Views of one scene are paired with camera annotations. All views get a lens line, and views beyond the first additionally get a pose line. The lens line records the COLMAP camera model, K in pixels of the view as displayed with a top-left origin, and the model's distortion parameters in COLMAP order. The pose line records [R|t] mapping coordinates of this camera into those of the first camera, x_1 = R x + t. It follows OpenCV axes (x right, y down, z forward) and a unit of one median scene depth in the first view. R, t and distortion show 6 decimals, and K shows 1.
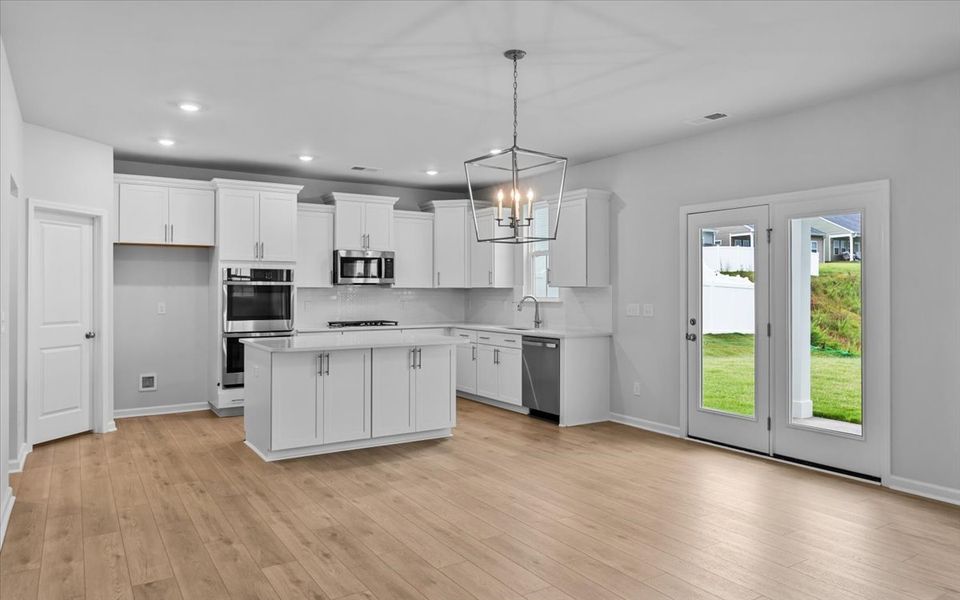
lens RADIAL K [[635.8, 0, 479.9], [0, 635.8, 284.3], [0, 0, 1]] dist [-0.007262, 0.011840]
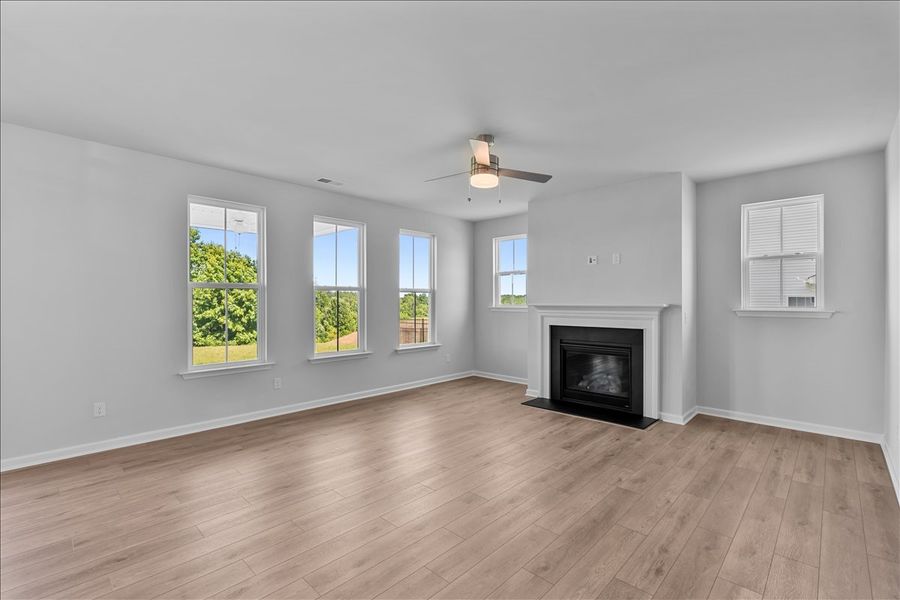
lens RADIAL K [[406.8, 0, 449.3], [0, 406.8, 301.6], [0, 0, 1]] dist [-0.001634, 0.000496]
pose [[-0.231996, -0.002985, 0.972712, -0.161615], [-0.009739, 0.999952, 0.000746, 0.003702], [-0.972668, -0.009300, -0.232014, 0.250722]]
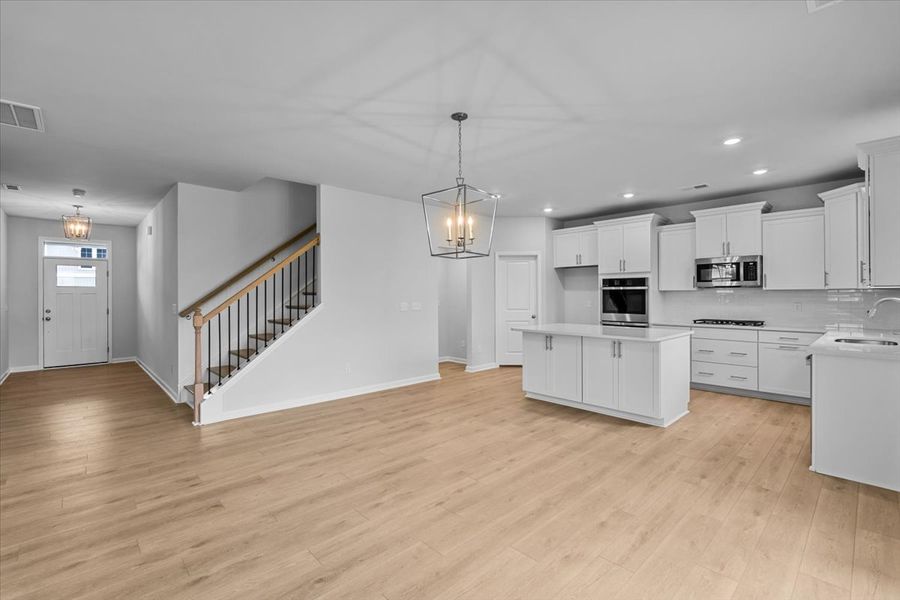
lens RADIAL K [[400.1, 0, 448.2], [0, 400.1, 294.4], [0, 0, 1]] dist [-0.003409, 0.000267]
pose [[0.183858, -0.002344, -0.982950, 0.500611], [0.013866, 0.999904, 0.000209, 0.007054], [0.982855, -0.013668, 0.183872, 0.466169]]
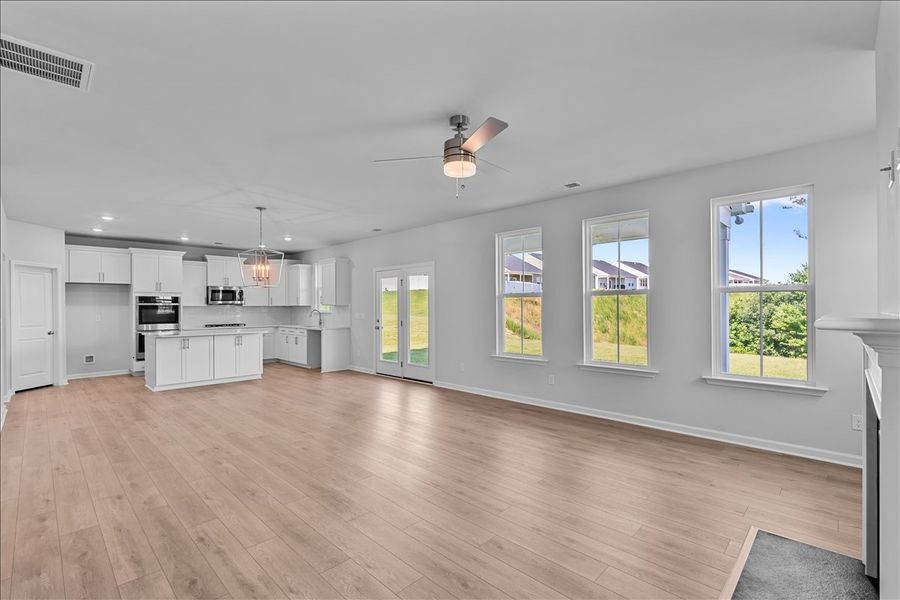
lens RADIAL K [[406.8, 0, 448.5], [0, 406.8, 305.4], [0, 0, 1]] dist [-0.001634, 0.000496]
pose [[0.975509, -0.005691, 0.219885, 0.231255], [0.004252, 0.999966, 0.007016, -0.002716], [-0.219918, -0.005909, 0.975501, -0.367908]]
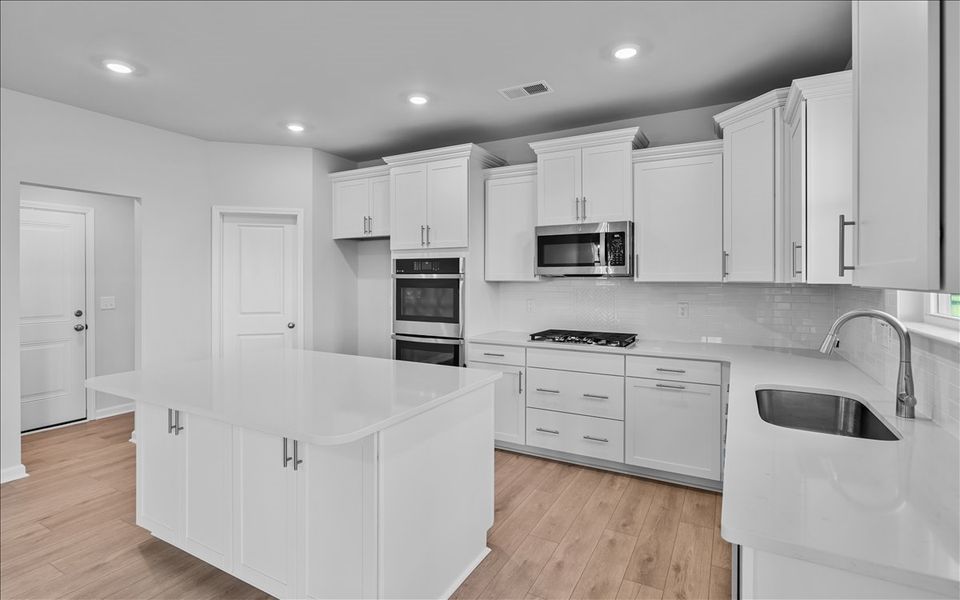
lens RADIAL K [[462.6, 0, 477.0], [0, 462.6, 279.4], [0, 0, 1]] dist [-0.003271, 0.000131]
pose [[0.476543, 0.002735, -0.879147, 0.214142], [0.010205, 0.999911, 0.008642, -0.002243], [0.879092, -0.013090, 0.476473, 0.818590]]
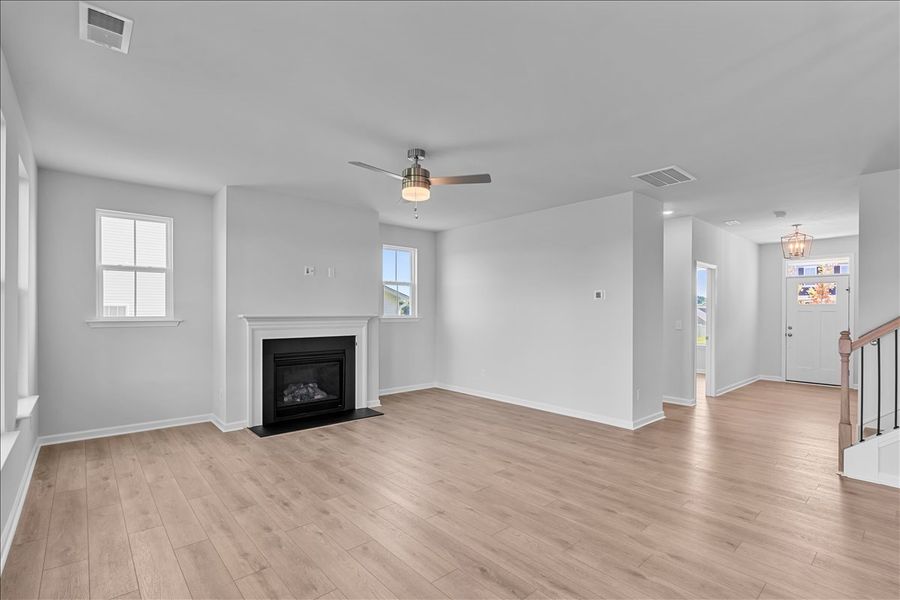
lens RADIAL K [[418.5, 0, 452.6], [0, 418.5, 313.1], [0, 0, 1]] dist [-0.007823, 0.002468]
pose [[-0.988031, -0.005357, -0.154164, 0.382659], [-0.004366, 0.999968, -0.006766, 0.007391], [0.154195, -0.006012, -0.988022, 0.639457]]
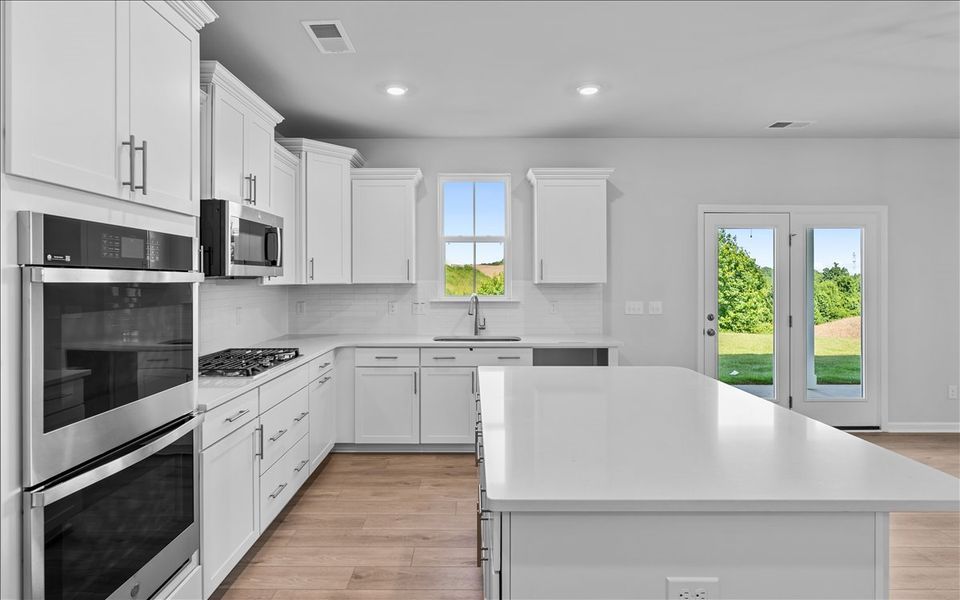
lens RADIAL K [[489.0, 0, 468.0], [0, 489.0, 277.6], [0, 0, 1]] dist [-0.013445, 0.001088]
pose [[0.544374, 0.003297, 0.838836, -0.476729], [-0.008641, 0.999961, 0.001678, -0.003226], [-0.838798, -0.008162, 0.544381, 0.787821]]
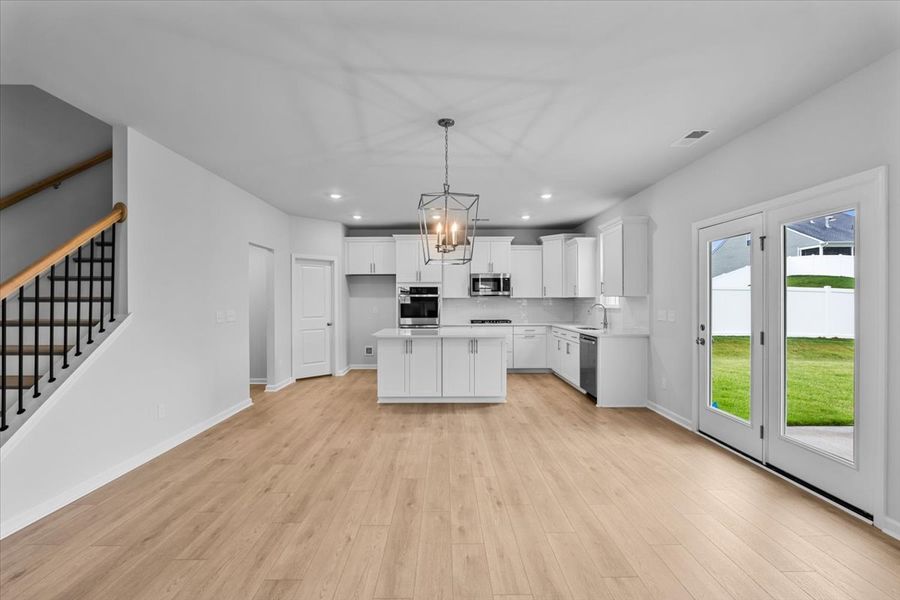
lens RADIAL K [[400.1, 0, 449.9], [0, 400.1, 300.5], [0, 0, 1]] dist [-0.003409, 0.000267]
pose [[0.849367, -0.002668, -0.527796, 0.288088], [0.008849, 0.999919, 0.009186, 0.002358], [0.527728, -0.012473, 0.849322, 0.163585]]
